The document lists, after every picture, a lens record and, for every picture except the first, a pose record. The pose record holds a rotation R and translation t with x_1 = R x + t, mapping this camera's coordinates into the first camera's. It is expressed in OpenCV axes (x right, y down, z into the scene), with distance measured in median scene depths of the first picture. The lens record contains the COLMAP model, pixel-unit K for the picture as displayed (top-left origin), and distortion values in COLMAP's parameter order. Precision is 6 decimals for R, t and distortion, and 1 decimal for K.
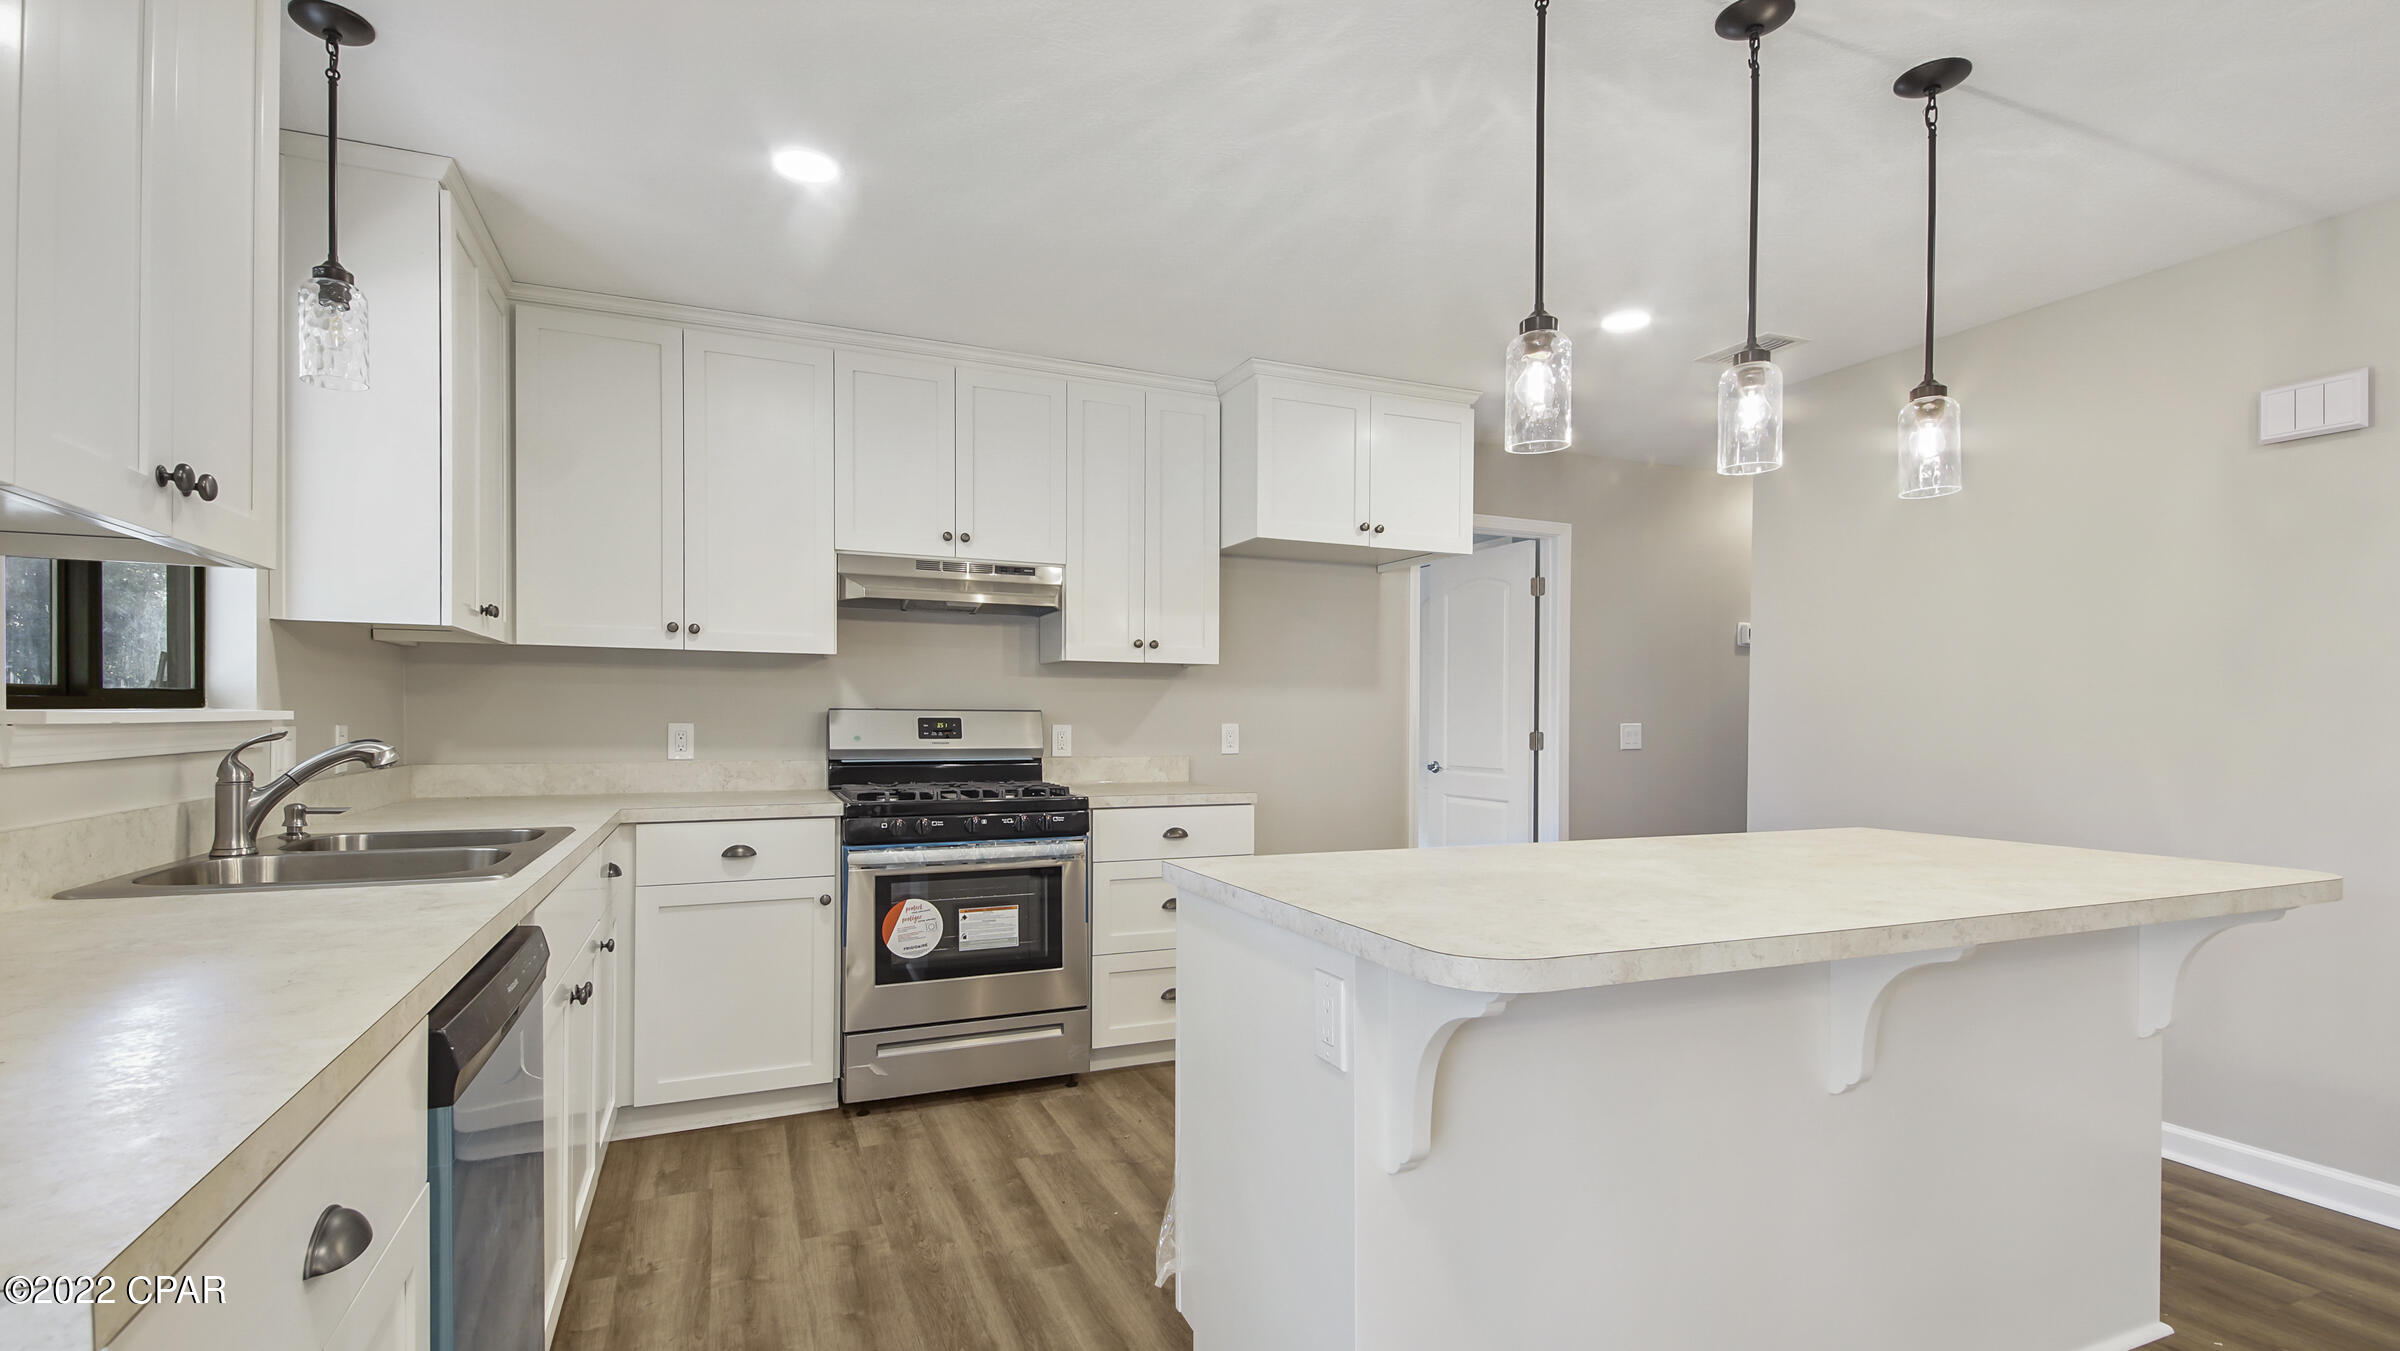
lens RADIAL K [[1076.8, 0, 1193.6], [0, 1076.8, 723.1], [0, 0, 1]] dist [0.012942, -0.000092]
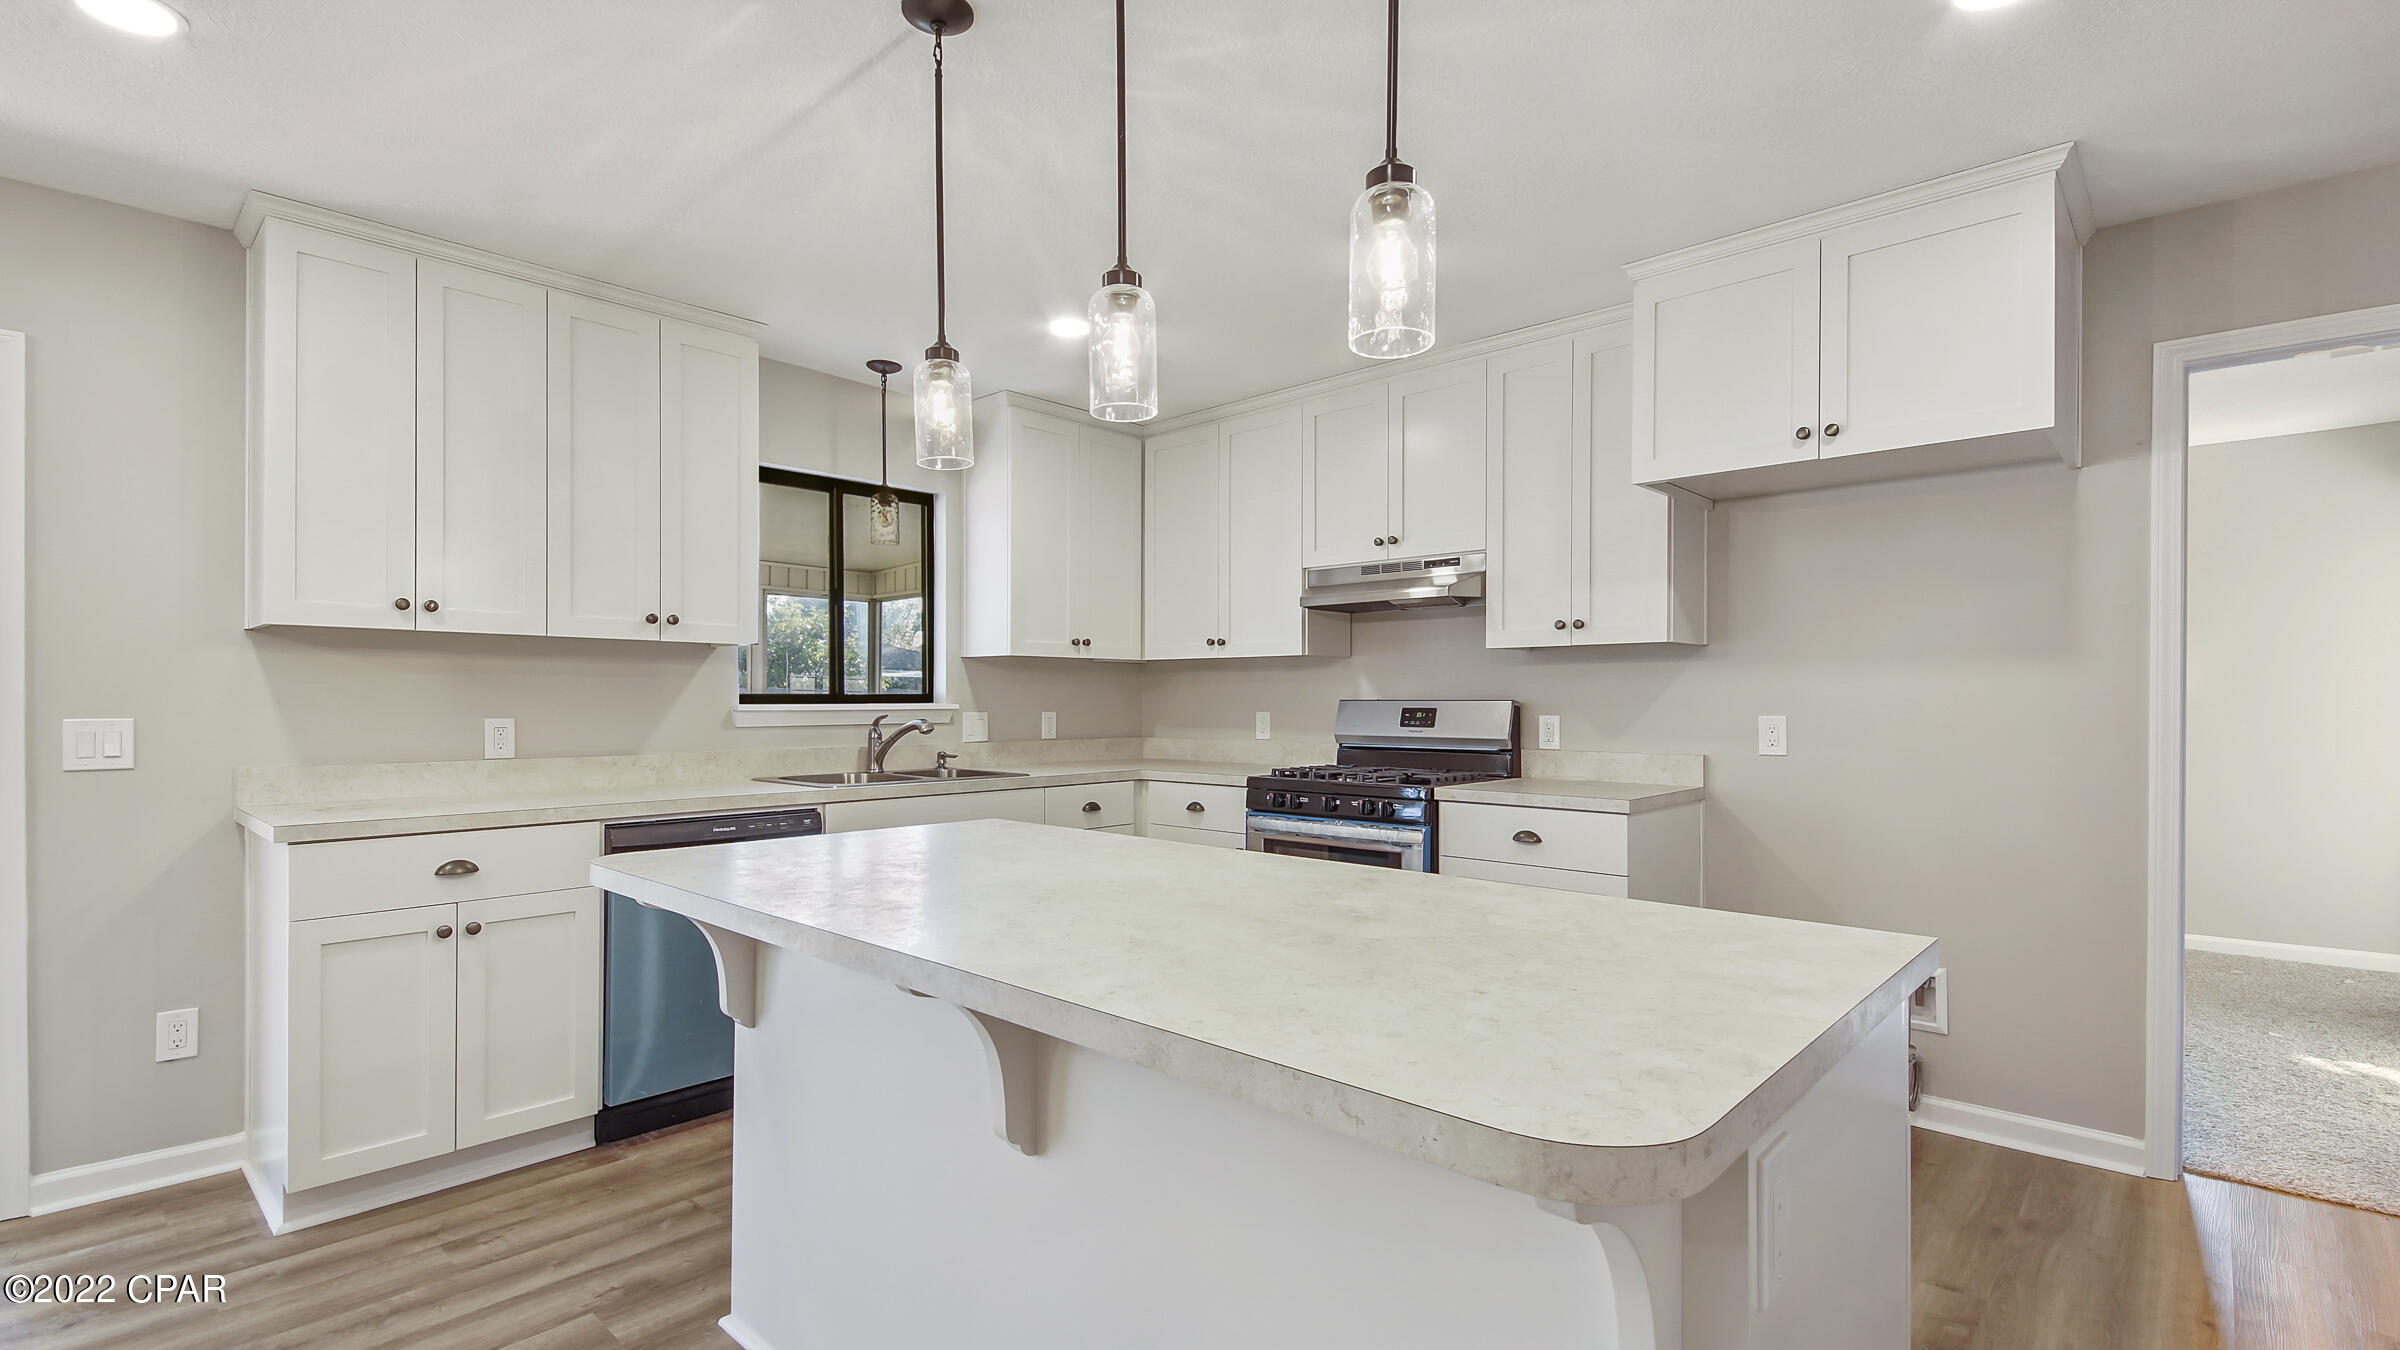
lens RADIAL K [[1075.3, 0, 1194.2], [0, 1075.3, 700.3], [0, 0, 1]] dist [0.024041, -0.000193]
pose [[0.401471, -0.006090, -0.915851, 0.761066], [-0.004181, 0.999955, -0.008482, -0.002572], [0.915862, 0.007234, 0.401428, 0.427615]]
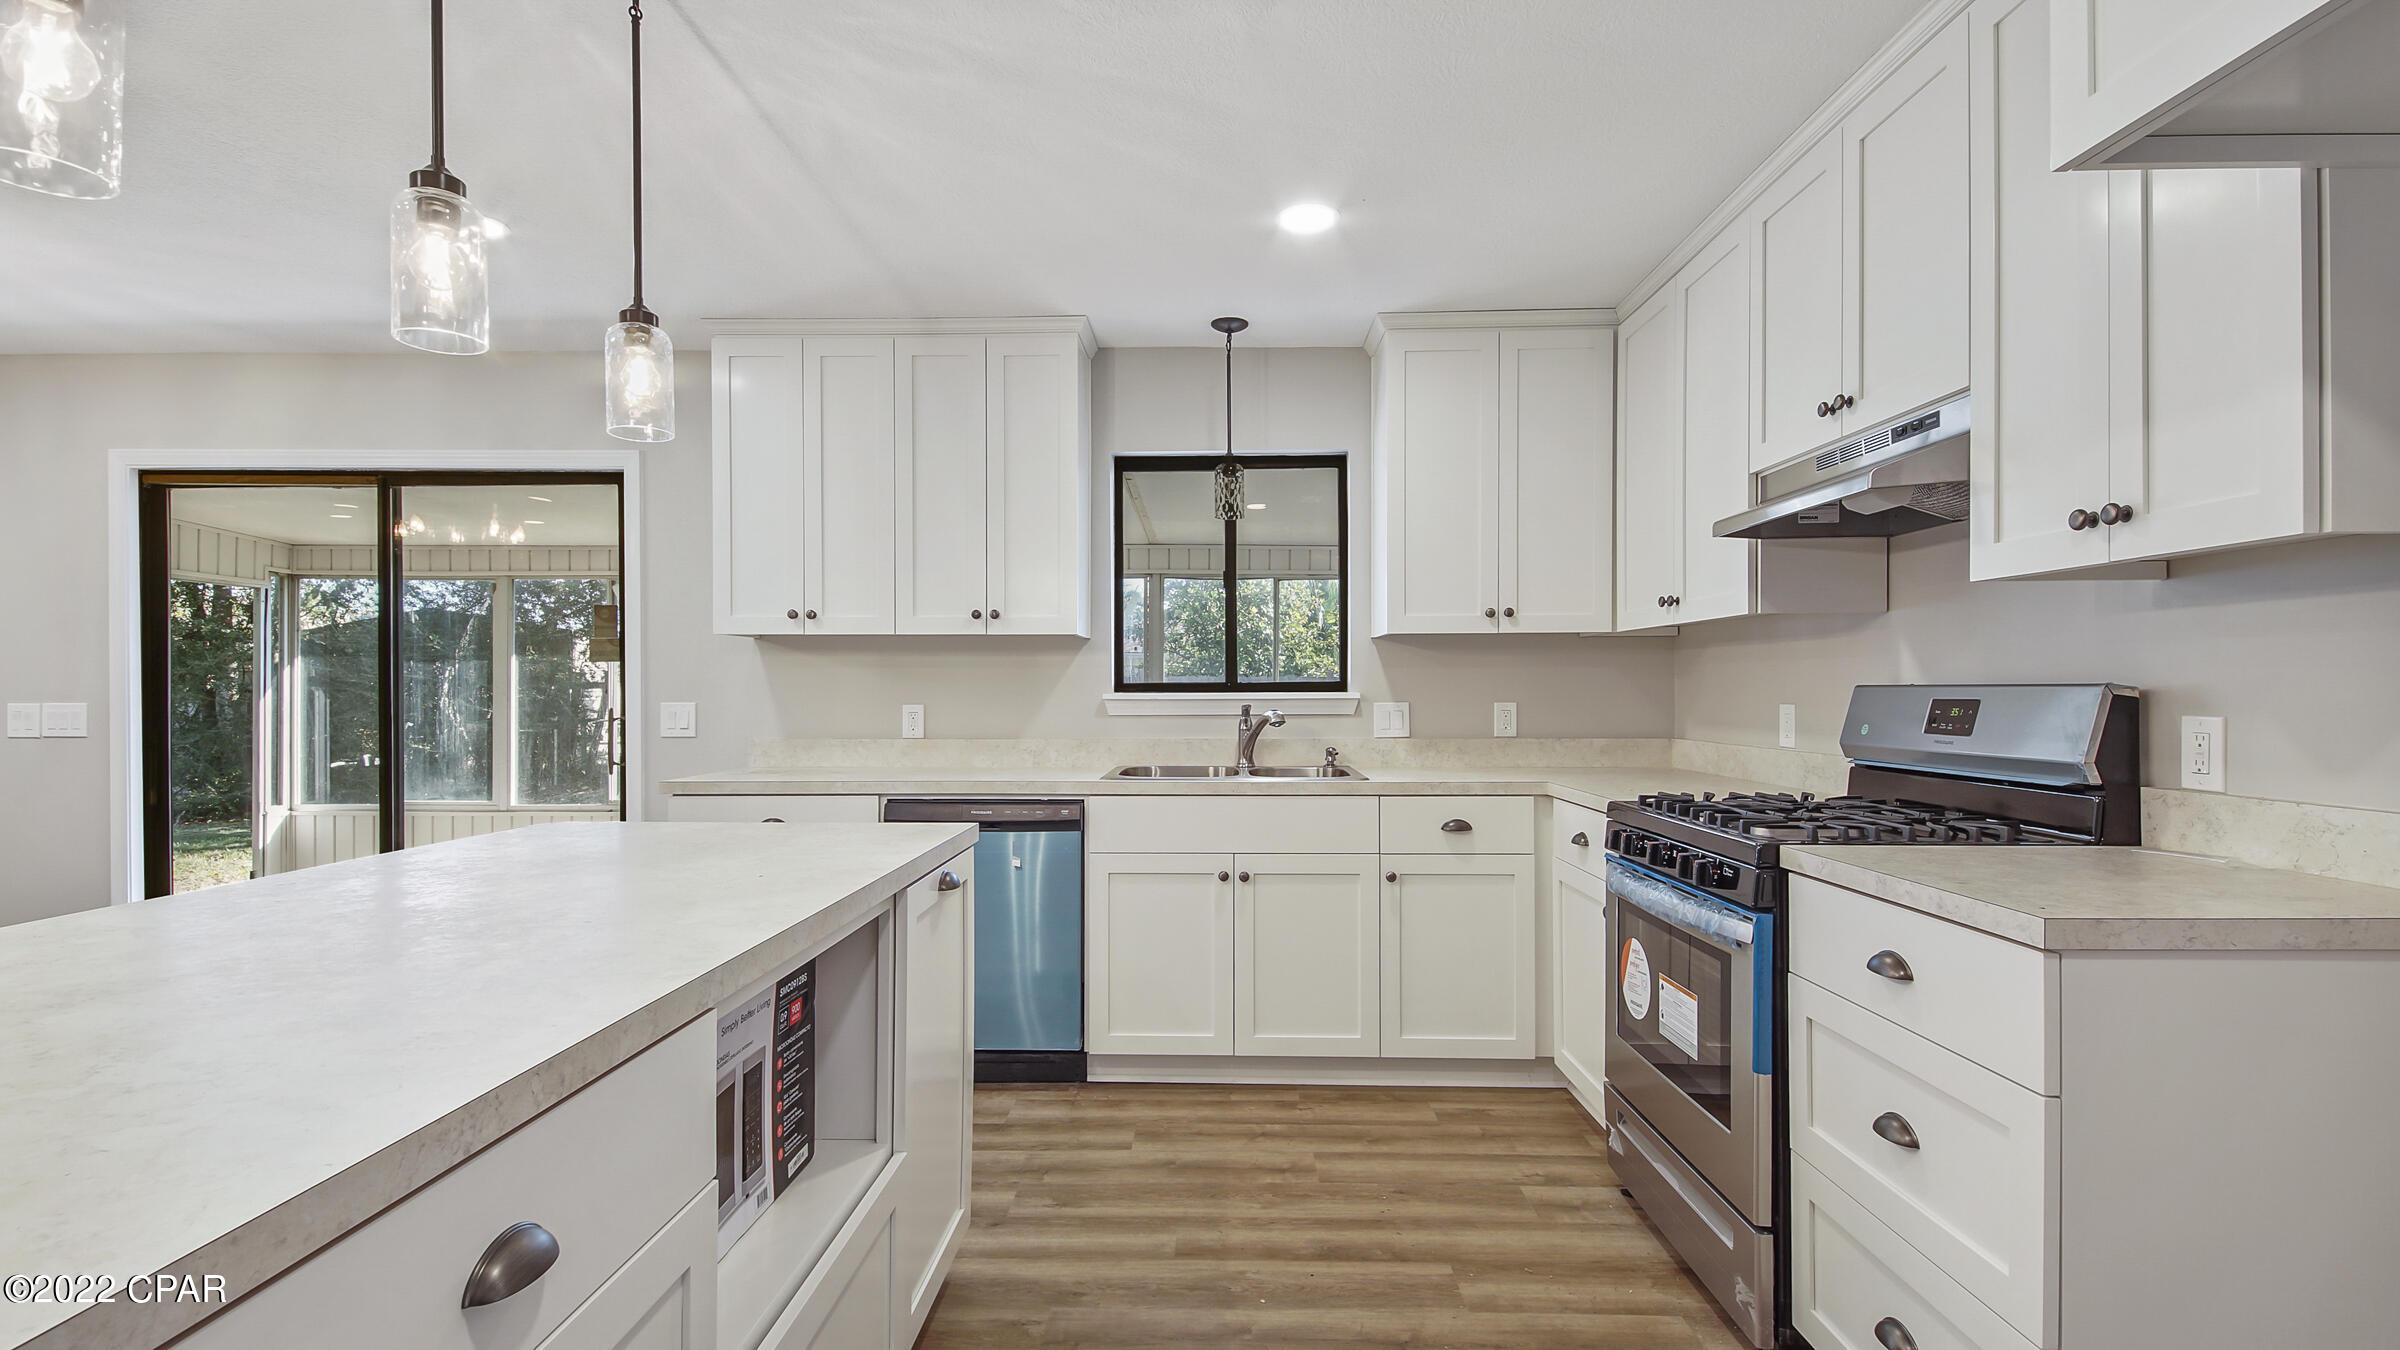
lens RADIAL K [[1096.8, 0, 1190.1], [0, 1096.8, 693.3], [0, 0, 1]] dist [0.020728, -0.000398]
pose [[-0.423106, -0.001939, -0.906078, 0.560336], [-0.006039, 0.999982, 0.000680, -0.006939], [0.906060, 0.005760, -0.423110, 1.024069]]
